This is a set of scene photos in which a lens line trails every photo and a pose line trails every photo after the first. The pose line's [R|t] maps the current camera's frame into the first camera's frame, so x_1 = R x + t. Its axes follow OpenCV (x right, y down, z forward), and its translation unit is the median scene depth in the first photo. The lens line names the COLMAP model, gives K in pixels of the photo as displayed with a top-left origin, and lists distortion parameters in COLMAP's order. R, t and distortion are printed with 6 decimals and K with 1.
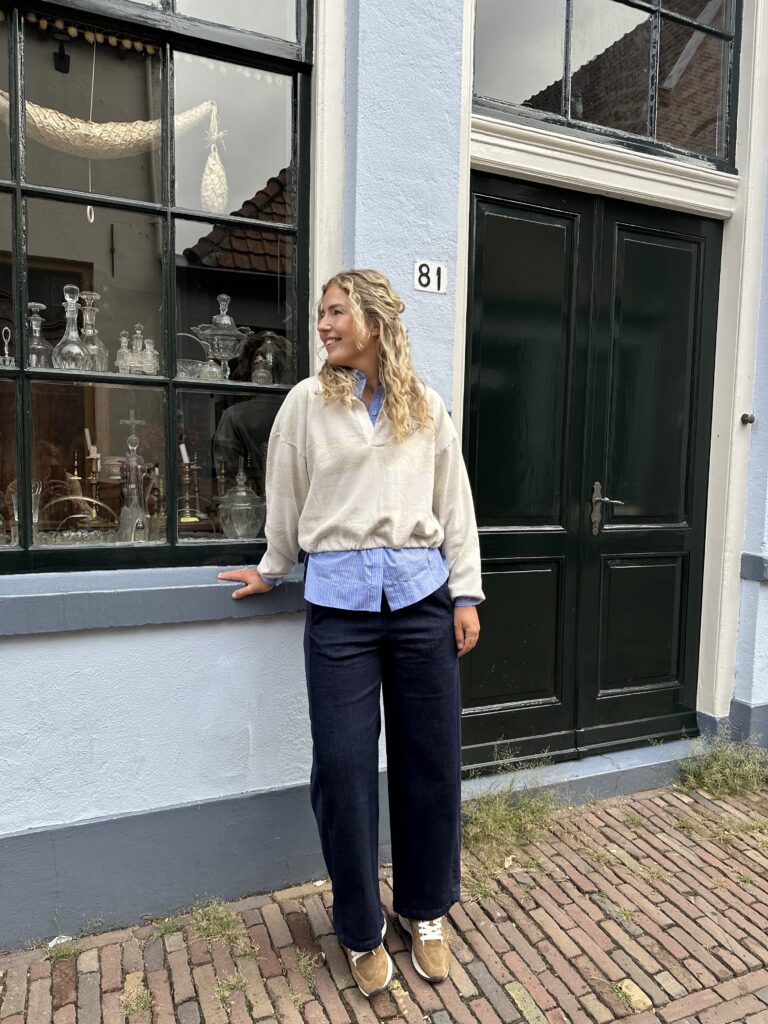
lens RADIAL K [[727.9, 0, 393.1], [0, 727.9, 521.7], [0, 0, 1]] dist [-0.003551, -0.007230]
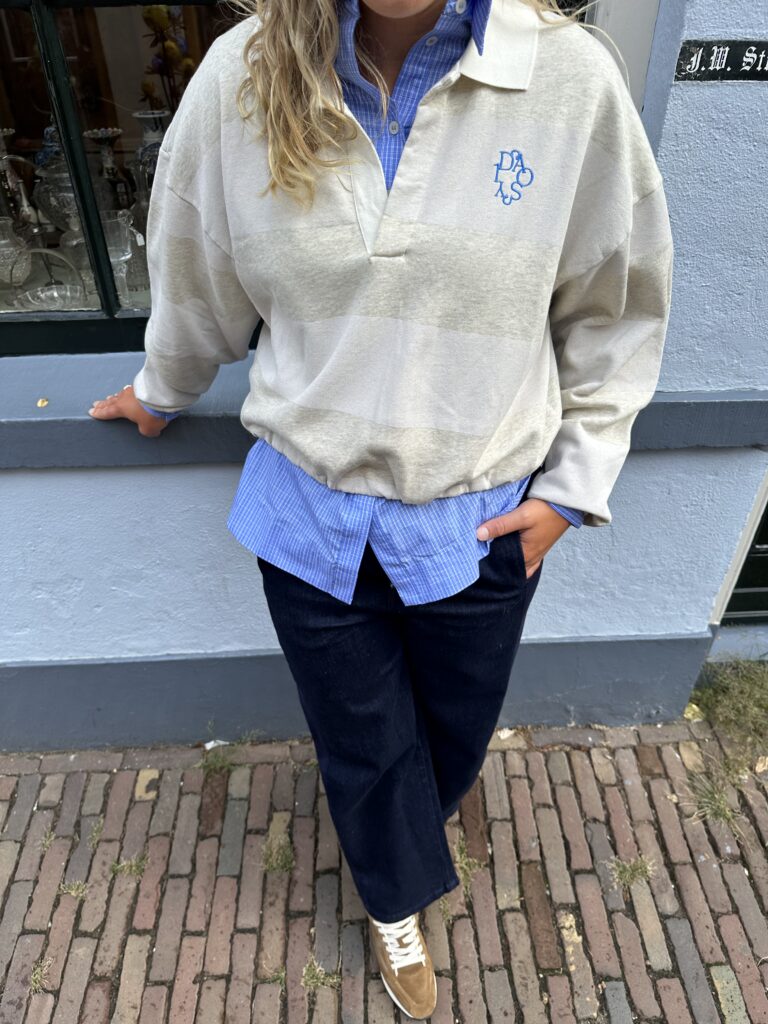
lens RADIAL K [[731.1, 0, 384.0], [0, 731.1, 512.0], [0, 0, 1]] dist [-0.001189, -0.008981]
pose [[0.928848, 0.204738, -0.308745, -0.026886], [-0.002887, 0.837383, 0.546609, -0.174351], [0.370449, -0.506825, 0.778393, 0.457941]]
